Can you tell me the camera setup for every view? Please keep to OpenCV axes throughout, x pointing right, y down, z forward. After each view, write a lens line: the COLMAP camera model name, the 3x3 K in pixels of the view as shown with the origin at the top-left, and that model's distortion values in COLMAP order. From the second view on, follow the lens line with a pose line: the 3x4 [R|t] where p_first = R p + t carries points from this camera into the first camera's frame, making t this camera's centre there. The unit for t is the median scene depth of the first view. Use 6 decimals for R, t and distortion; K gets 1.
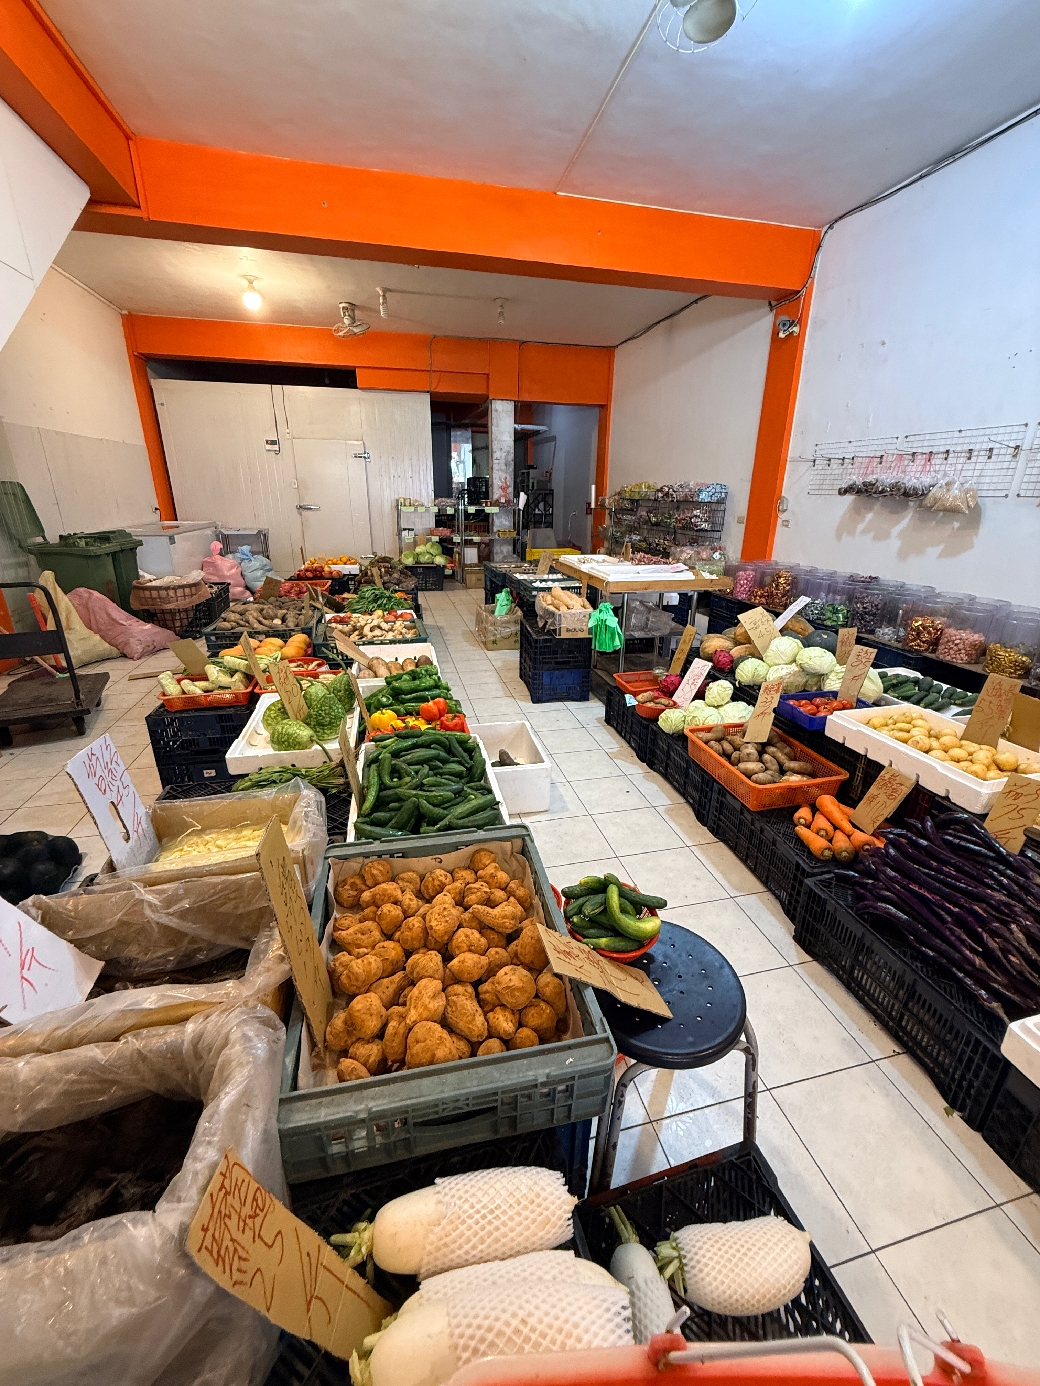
lens RADIAL K [[556.2, 0, 519.4], [0, 556.2, 689.5], [0, 0, 1]] dist [0.001371, 0.000263]
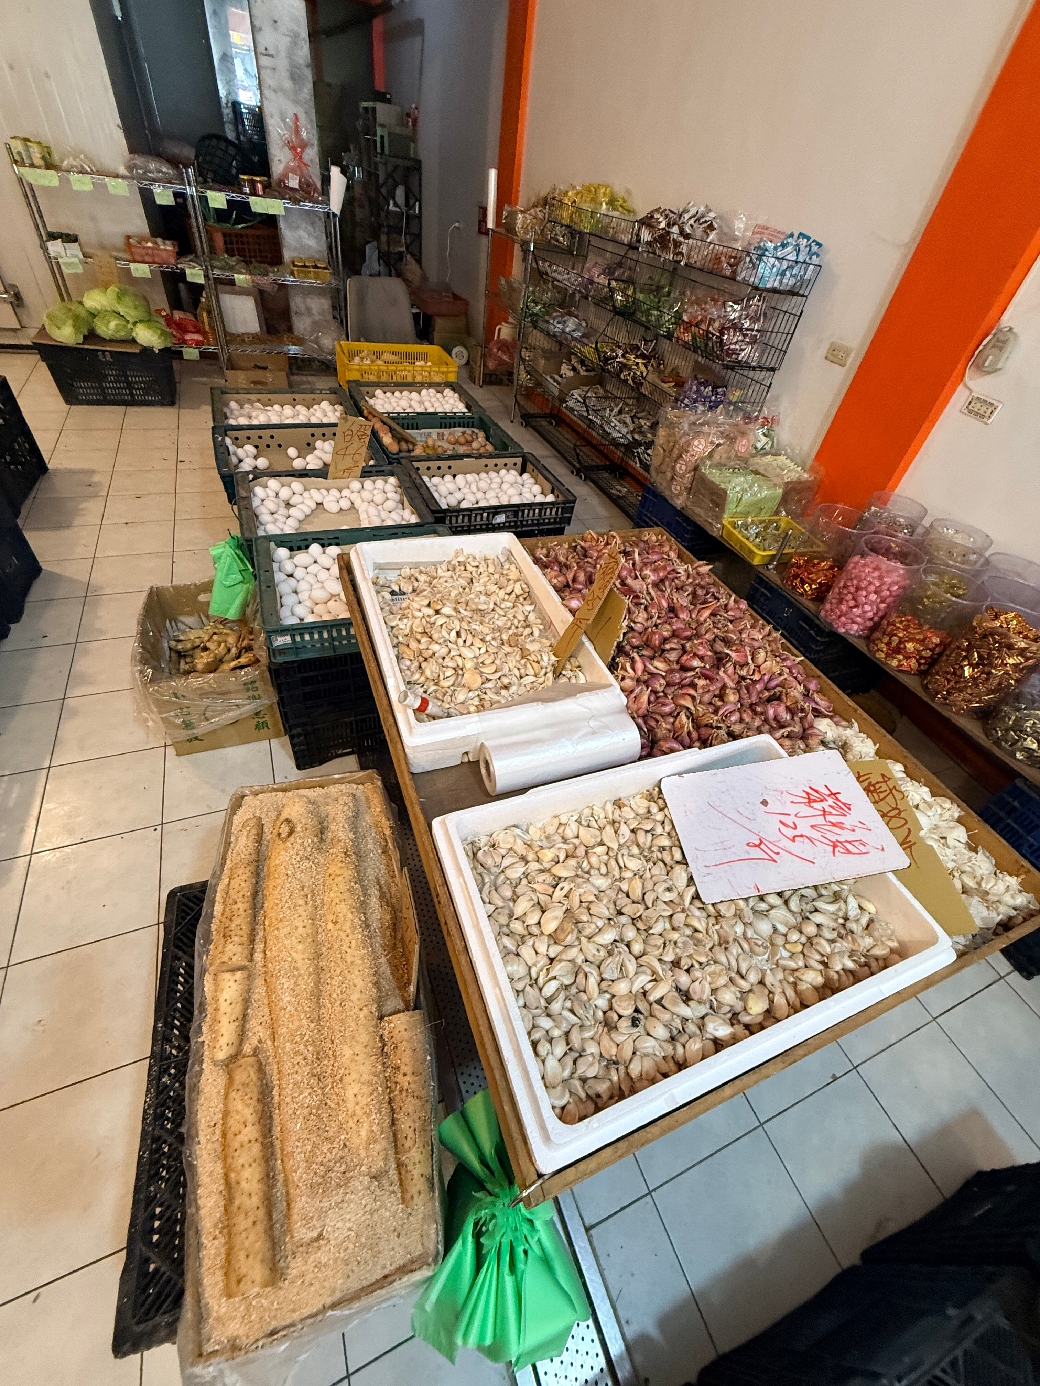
lens RADIAL K [[556.2, 0, 516.2], [0, 556.2, 694.9], [0, 0, 1]] dist [0.001371, 0.000263]
pose [[0.981522, -0.021133, 0.190180, 0.053351], [-0.060265, 0.909163, 0.412057, -0.160469], [-0.181612, -0.415904, 0.891090, 0.394078]]
